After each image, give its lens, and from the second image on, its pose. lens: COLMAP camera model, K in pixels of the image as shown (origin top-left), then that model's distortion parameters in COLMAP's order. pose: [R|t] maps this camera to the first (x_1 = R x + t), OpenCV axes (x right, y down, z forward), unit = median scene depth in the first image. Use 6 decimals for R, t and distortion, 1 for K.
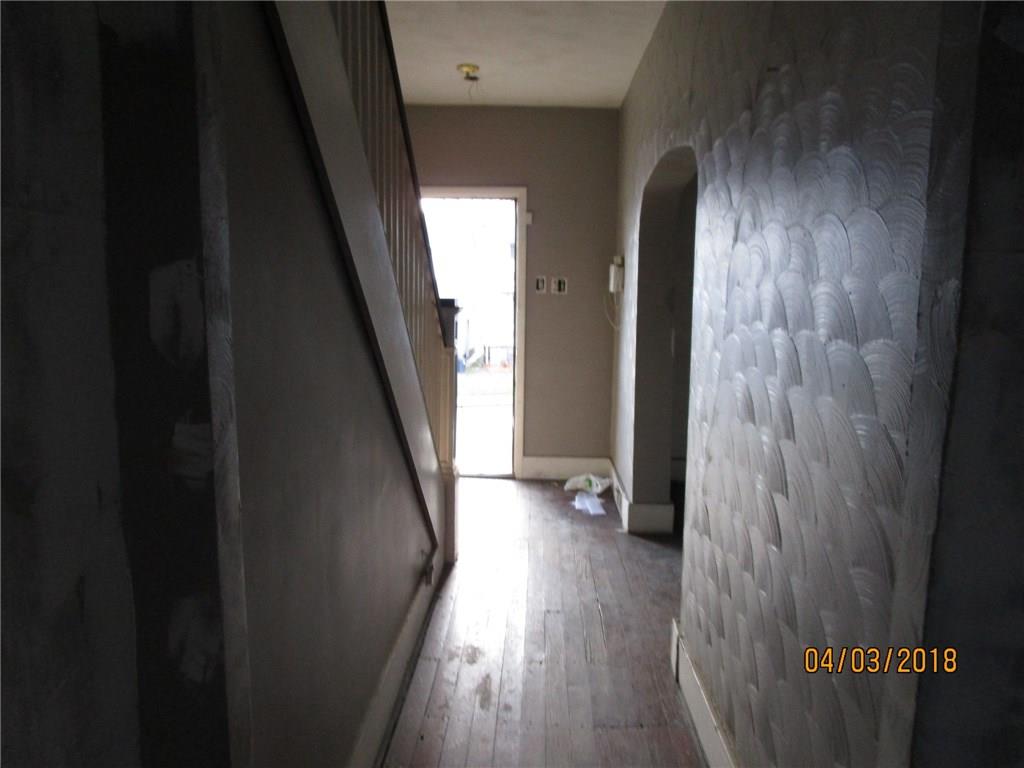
lens RADIAL K [[719.8, 0, 511.9], [0, 719.8, 383.9], [0, 0, 1]] dist [-0.031694, 0.013716]
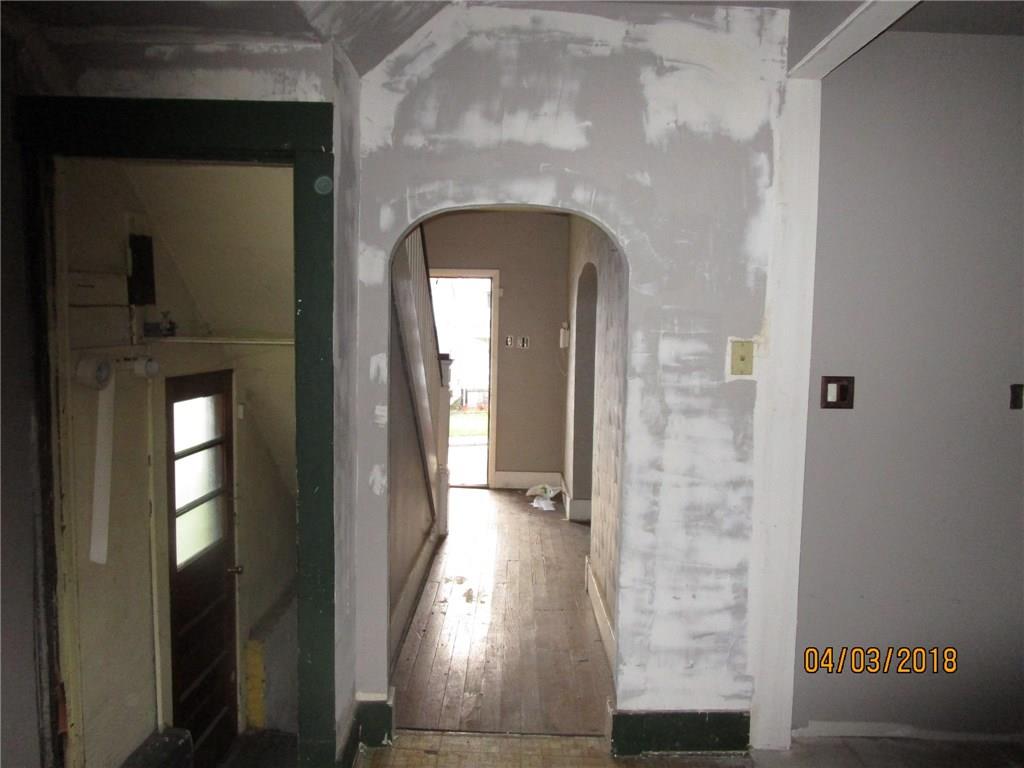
lens RADIAL K [[719.8, 0, 512.4], [0, 719.8, 385.7], [0, 0, 1]] dist [-0.031694, 0.013716]
pose [[0.999395, 0.008976, 0.033588, 0.001522], [-0.006988, 0.998242, -0.058854, 0.029848], [-0.034057, 0.058584, 0.997701, -0.425272]]
